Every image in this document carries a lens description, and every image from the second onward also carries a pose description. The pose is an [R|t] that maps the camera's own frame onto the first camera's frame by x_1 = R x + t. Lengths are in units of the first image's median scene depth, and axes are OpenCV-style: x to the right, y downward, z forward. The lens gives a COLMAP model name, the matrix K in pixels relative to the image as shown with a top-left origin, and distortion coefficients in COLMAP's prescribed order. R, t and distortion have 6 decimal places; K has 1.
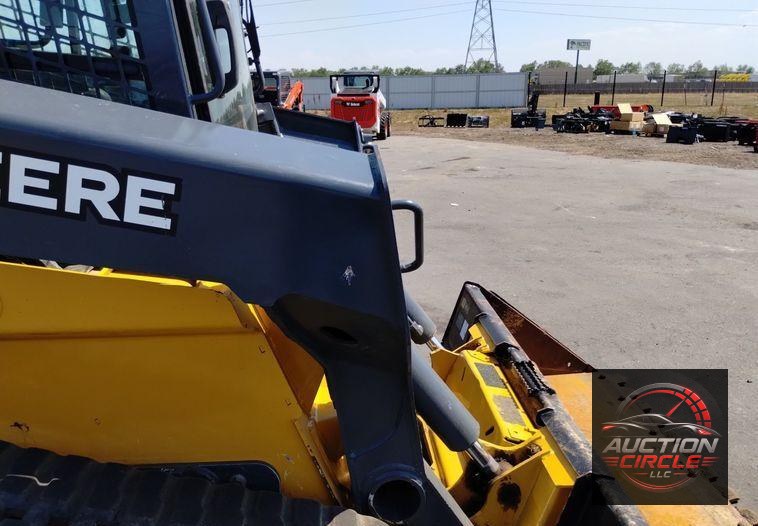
lens RADIAL K [[643.8, 0, 379.0], [0, 643.8, 263.0], [0, 0, 1]] dist [0.057441, -0.002911]
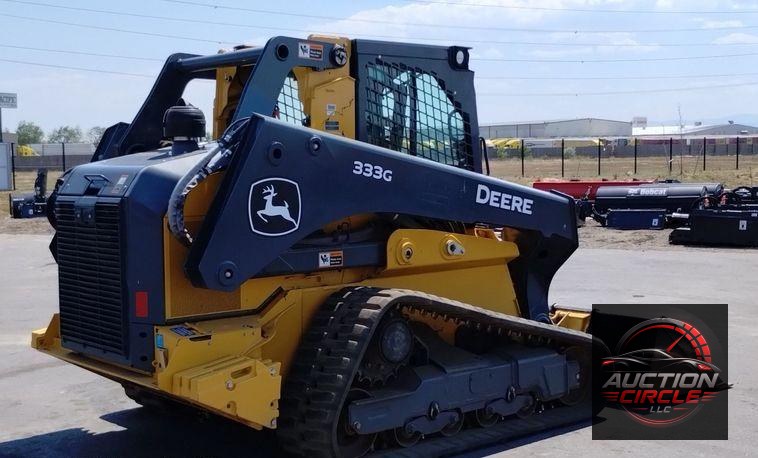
lens RADIAL K [[1053.8, 0, 379.0], [0, 1053.8, 229.0], [0, 0, 1]] dist [0.035928, -0.052520]
pose [[0.786769, -0.049889, 0.615228, -0.189798], [0.170743, 0.975426, -0.139253, 0.028446], [-0.593162, 0.214605, 0.775953, -0.120602]]
